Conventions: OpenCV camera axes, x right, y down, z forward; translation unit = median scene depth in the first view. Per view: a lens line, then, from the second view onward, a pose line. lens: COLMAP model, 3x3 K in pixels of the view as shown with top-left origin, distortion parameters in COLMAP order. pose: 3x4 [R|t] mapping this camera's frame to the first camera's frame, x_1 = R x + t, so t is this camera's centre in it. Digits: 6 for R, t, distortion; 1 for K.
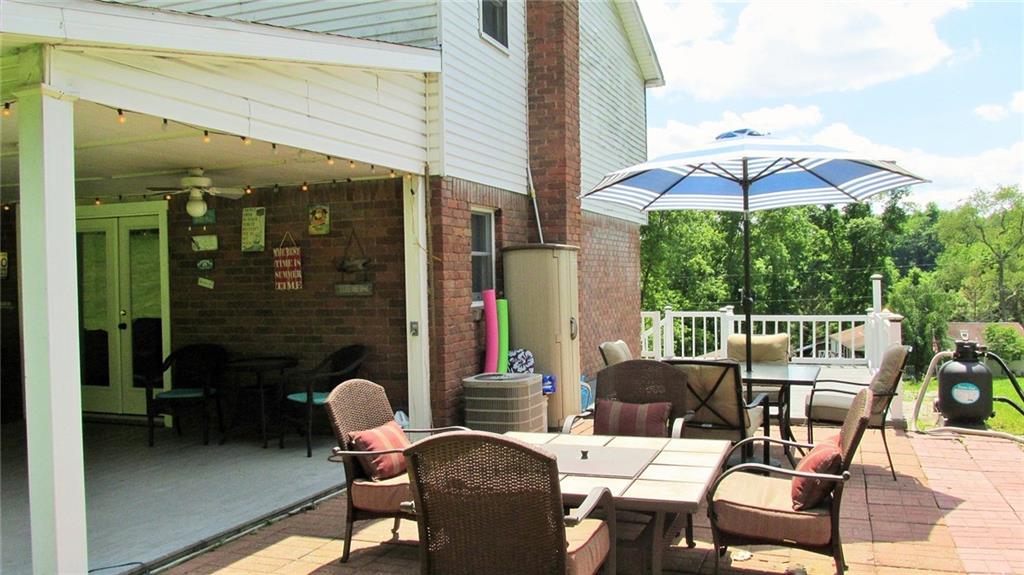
lens RADIAL K [[846.6, 0, 512.0], [0, 846.6, 287.5], [0, 0, 1]] dist [-0.027745, -0.008558]
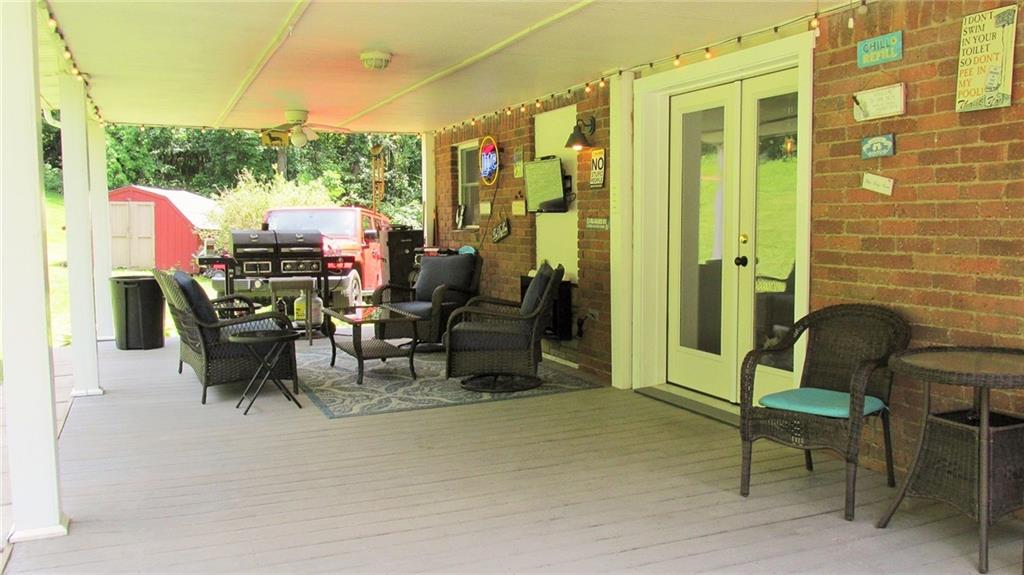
lens RADIAL K [[846.6, 0, 512.0], [0, 846.6, 287.5], [0, 0, 1]] dist [-0.027745, -0.008558]
pose [[0.694464, 0.072545, -0.715861, -0.151879], [-0.017535, 0.996315, 0.083956, 0.018146], [0.719314, -0.045752, 0.693177, 0.497176]]
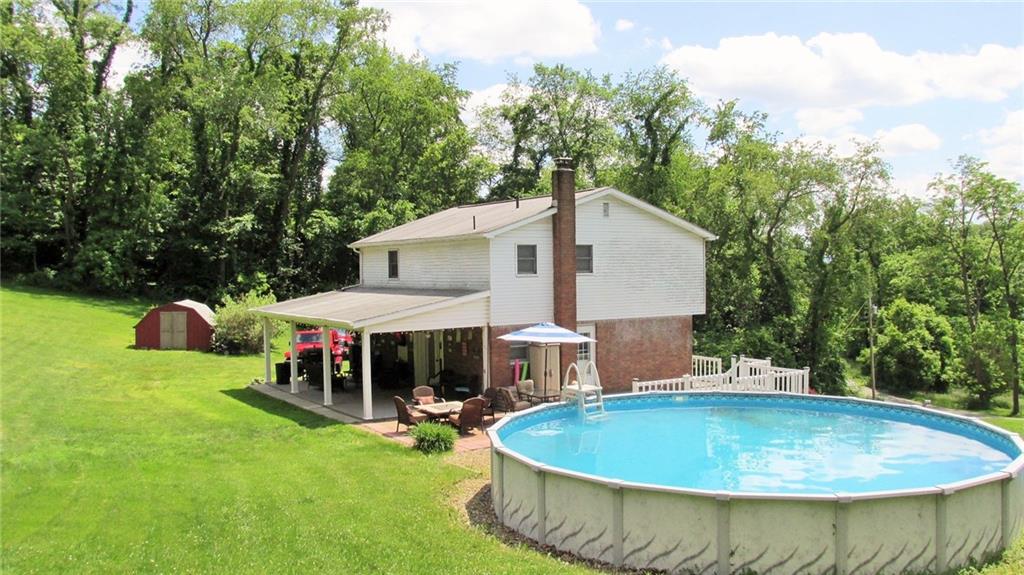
lens RADIAL K [[846.6, 0, 512.0], [0, 846.6, 287.5], [0, 0, 1]] dist [-0.027745, -0.008558]
pose [[0.797756, 0.027260, -0.602364, 1.786370], [-0.018138, 0.999610, 0.021215, -0.320782], [0.602708, -0.005999, 0.797939, -1.453779]]
